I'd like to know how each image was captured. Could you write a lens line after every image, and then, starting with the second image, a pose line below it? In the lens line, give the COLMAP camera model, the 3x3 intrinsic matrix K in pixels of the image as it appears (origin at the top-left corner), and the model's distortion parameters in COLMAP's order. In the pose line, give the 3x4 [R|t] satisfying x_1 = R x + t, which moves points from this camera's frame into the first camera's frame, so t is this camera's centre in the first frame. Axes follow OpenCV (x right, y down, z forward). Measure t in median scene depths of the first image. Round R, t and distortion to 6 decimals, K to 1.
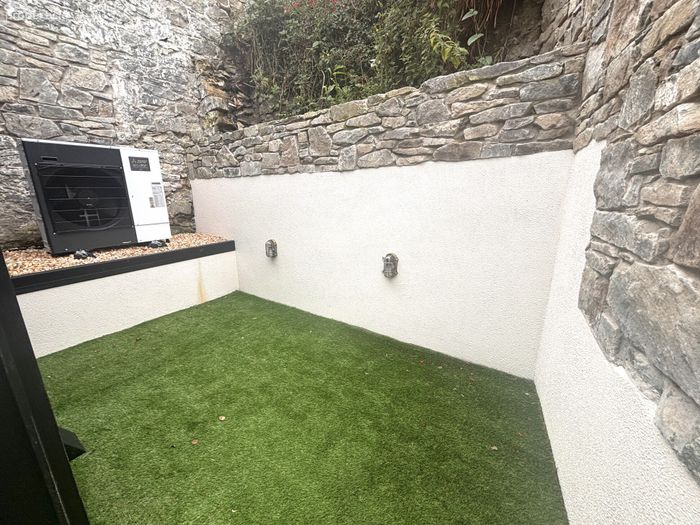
lens RADIAL K [[283.3, 0, 348.1], [0, 283.3, 260.8], [0, 0, 1]] dist [-0.001475, -0.000170]
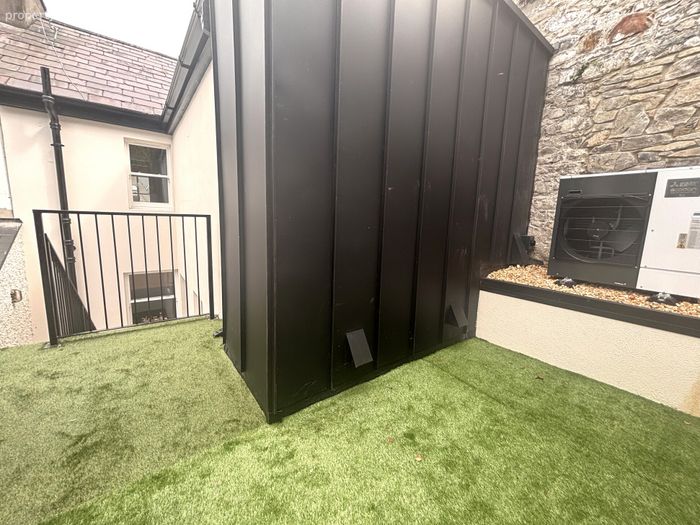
lens RADIAL K [[283.3, 0, 348.6], [0, 283.3, 260.8], [0, 0, 1]] dist [-0.001475, -0.000170]
pose [[-0.291610, 0.149149, -0.944838, 0.226751], [-0.261454, 0.937725, 0.228720, -0.112940], [0.920112, 0.313729, -0.234455, 0.457141]]
